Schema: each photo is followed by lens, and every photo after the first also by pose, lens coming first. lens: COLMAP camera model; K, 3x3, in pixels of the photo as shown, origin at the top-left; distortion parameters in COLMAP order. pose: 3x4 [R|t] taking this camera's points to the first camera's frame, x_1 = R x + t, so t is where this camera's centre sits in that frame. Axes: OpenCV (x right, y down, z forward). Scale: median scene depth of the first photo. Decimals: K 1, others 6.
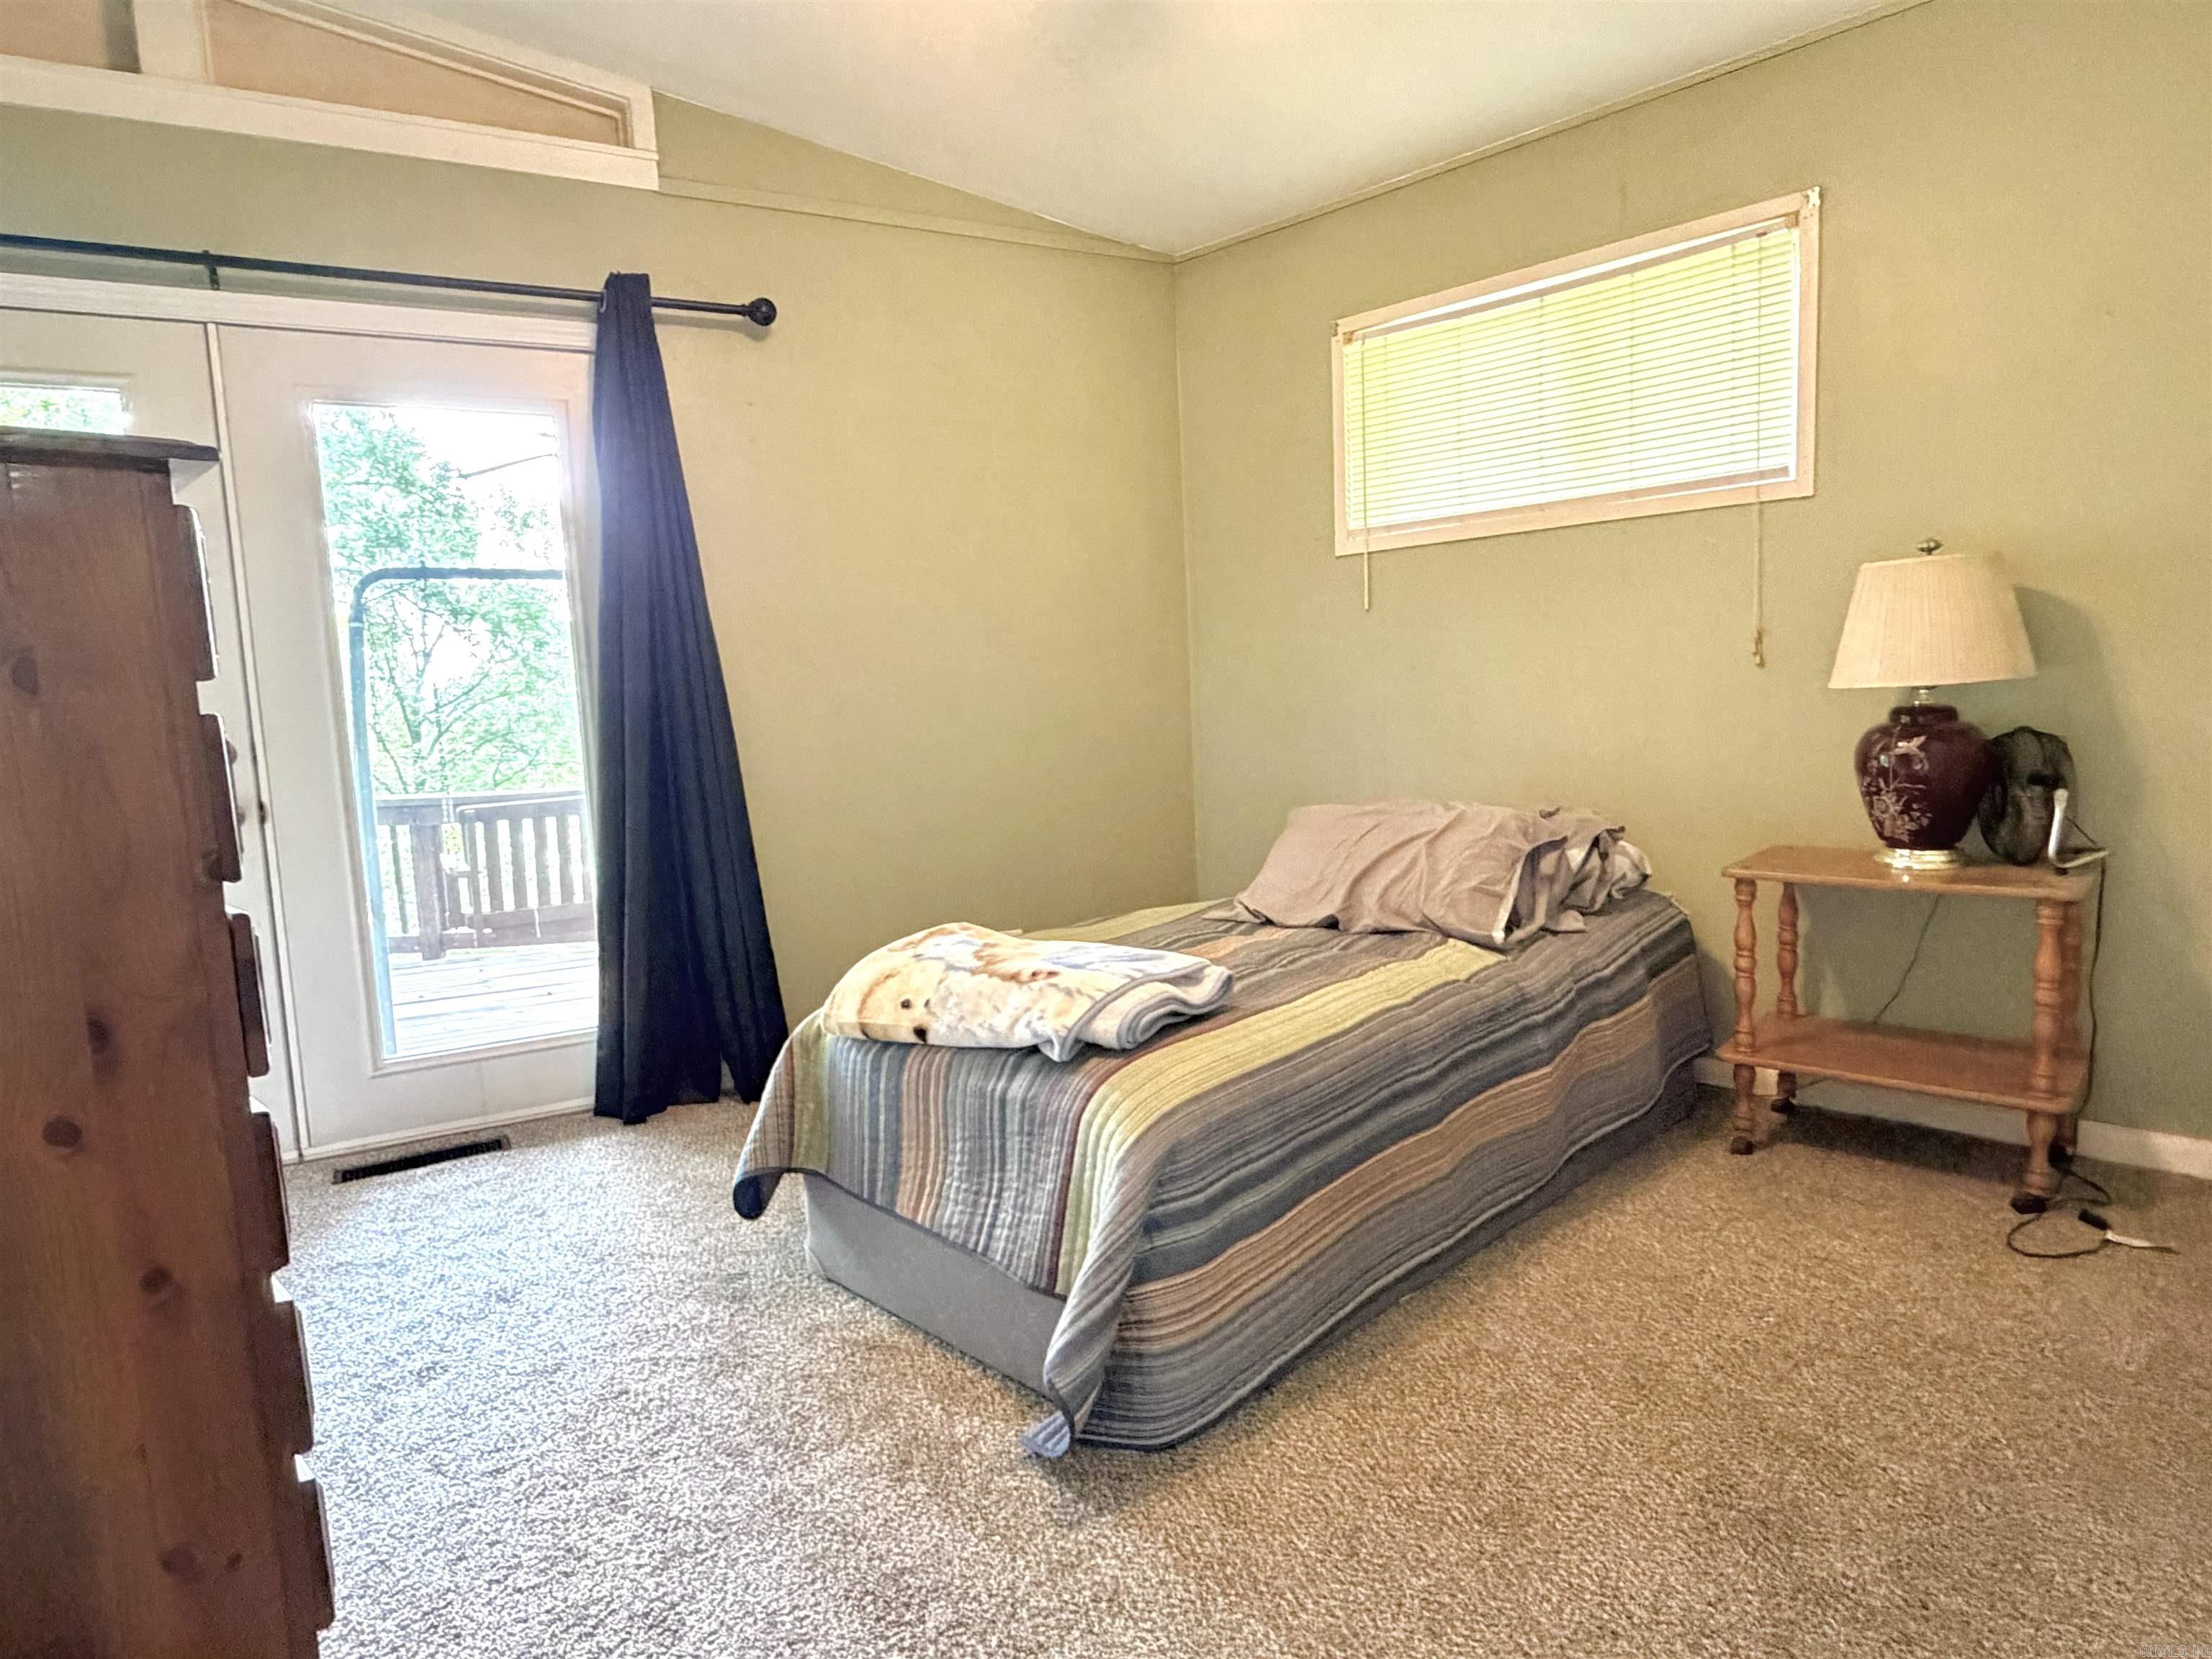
lens RADIAL K [[1295.2, 0, 1103.8], [0, 1295.2, 833.3], [0, 0, 1]] dist [-0.005442, -0.000560]
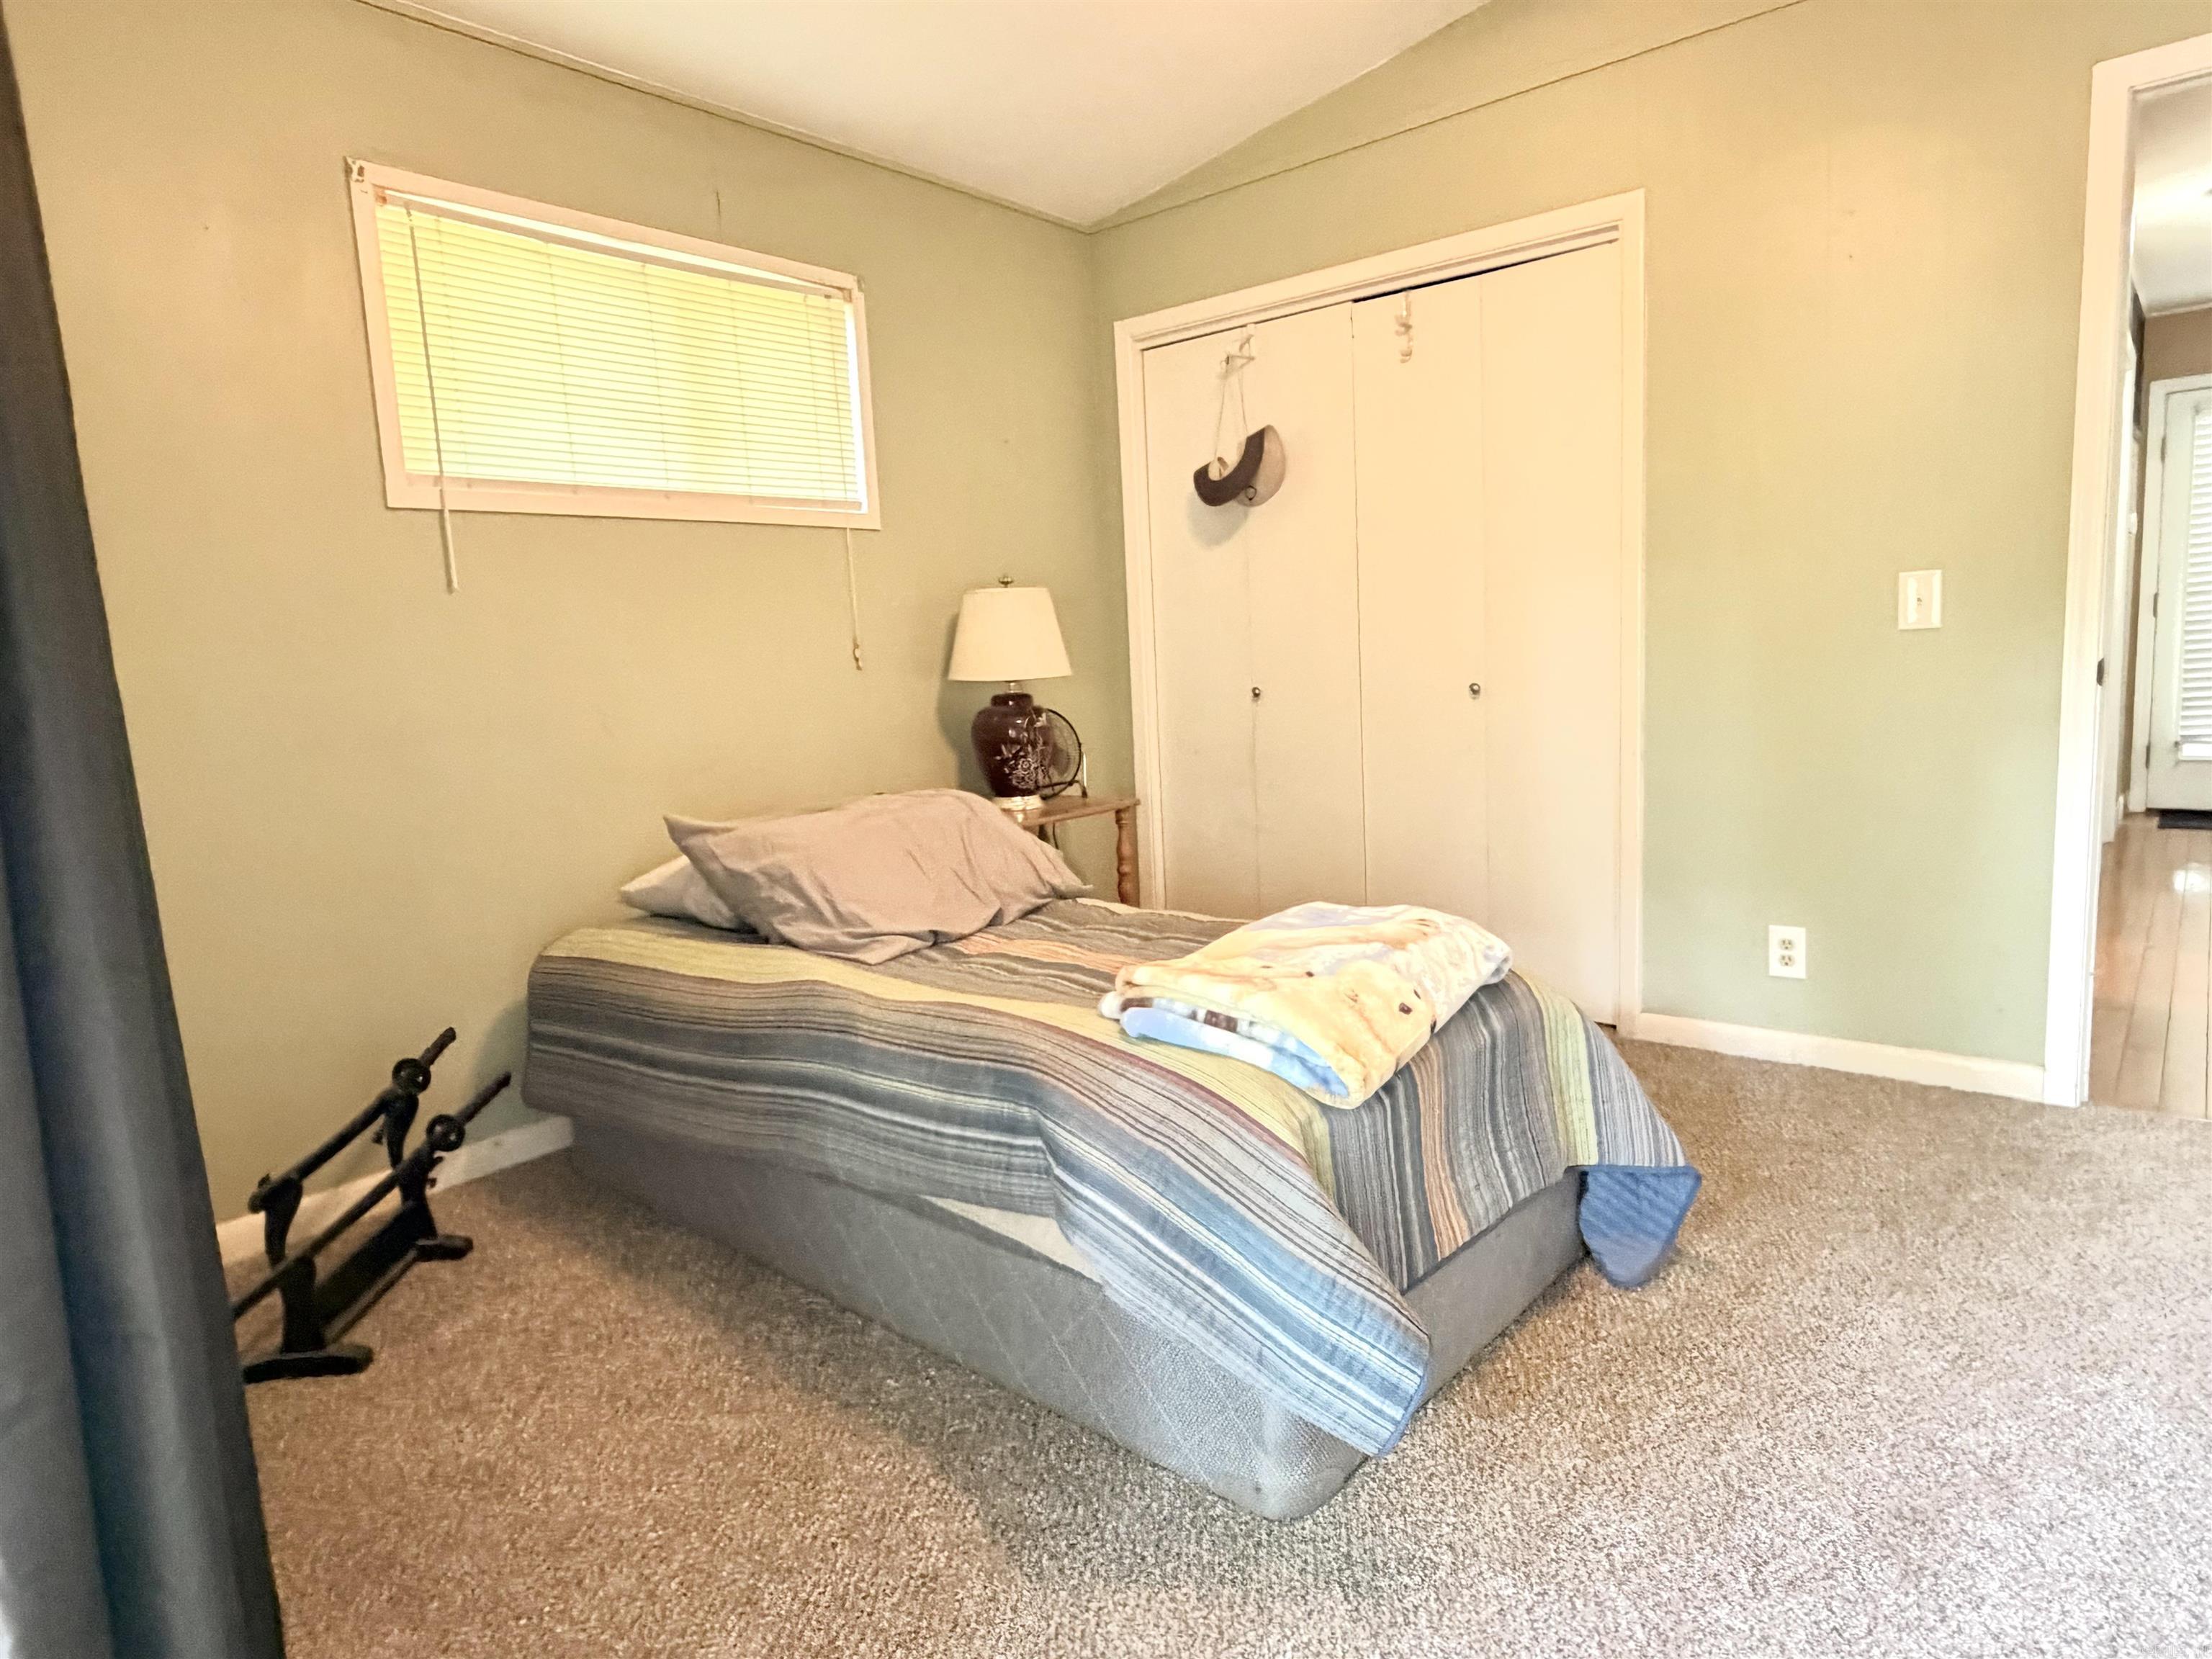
lens RADIAL K [[1295.2, 0, 1103.8], [0, 1295.2, 833.3], [0, 0, 1]] dist [-0.005442, -0.000560]
pose [[-0.086792, -0.093266, 0.991851, -0.712452], [0.164249, 0.980644, 0.106585, -0.075255], [-0.982593, 0.172161, -0.069794, 0.927698]]
